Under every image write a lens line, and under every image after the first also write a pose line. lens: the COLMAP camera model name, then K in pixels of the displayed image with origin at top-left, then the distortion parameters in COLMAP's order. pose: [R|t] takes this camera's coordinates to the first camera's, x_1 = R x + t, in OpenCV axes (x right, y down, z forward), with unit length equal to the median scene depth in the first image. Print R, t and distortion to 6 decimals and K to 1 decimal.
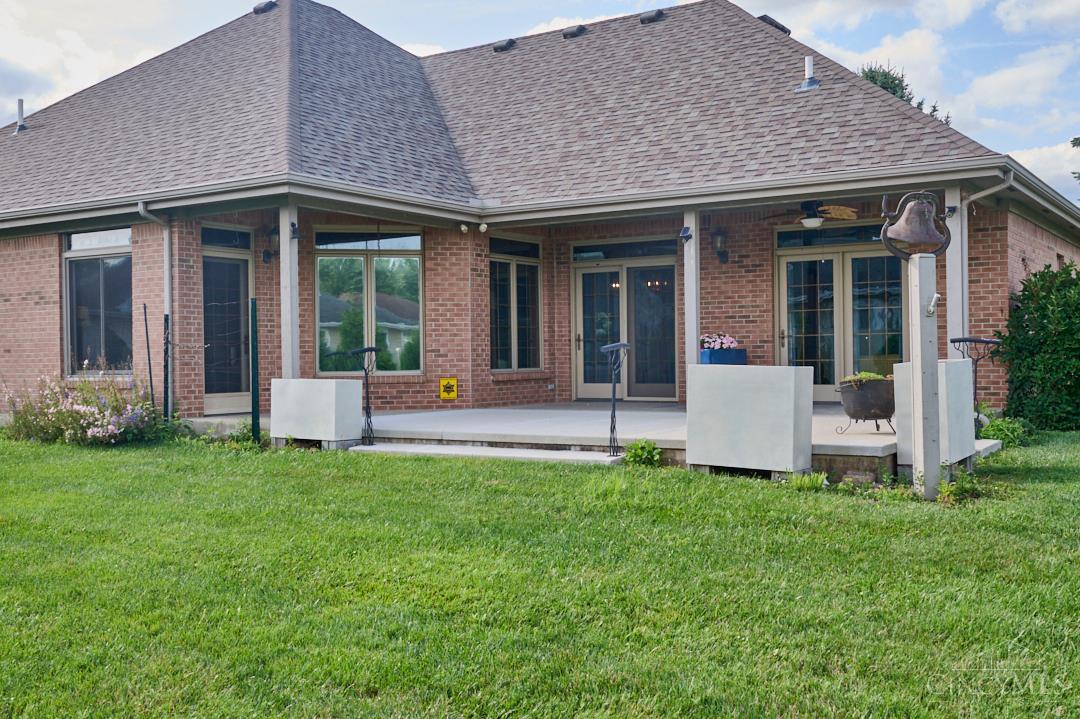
lens RADIAL K [[1115.6, 0, 539.2], [0, 1115.6, 346.6], [0, 0, 1]] dist [-0.009538, 0.015624]
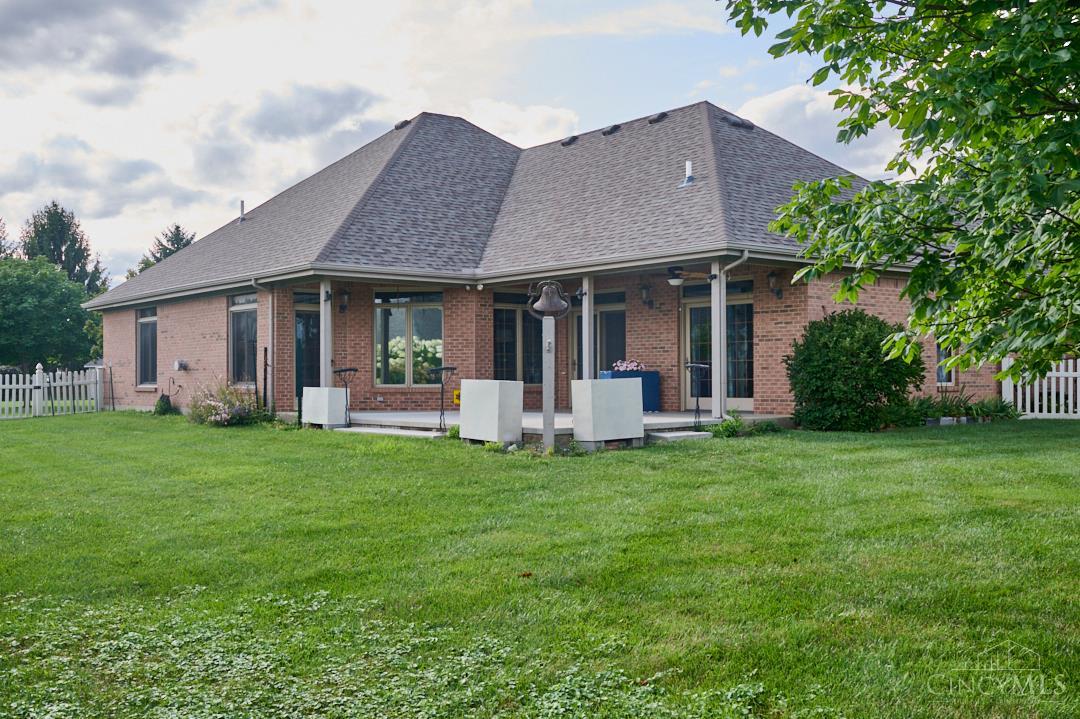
lens RADIAL K [[1115.6, 0, 539.2], [0, 1115.6, 346.6], [0, 0, 1]] dist [-0.009538, 0.015624]
pose [[0.948260, -0.000179, -0.317493, 0.531665], [-0.005483, 0.999841, -0.016941, -0.004496], [0.317446, 0.017805, 0.948109, -0.394460]]
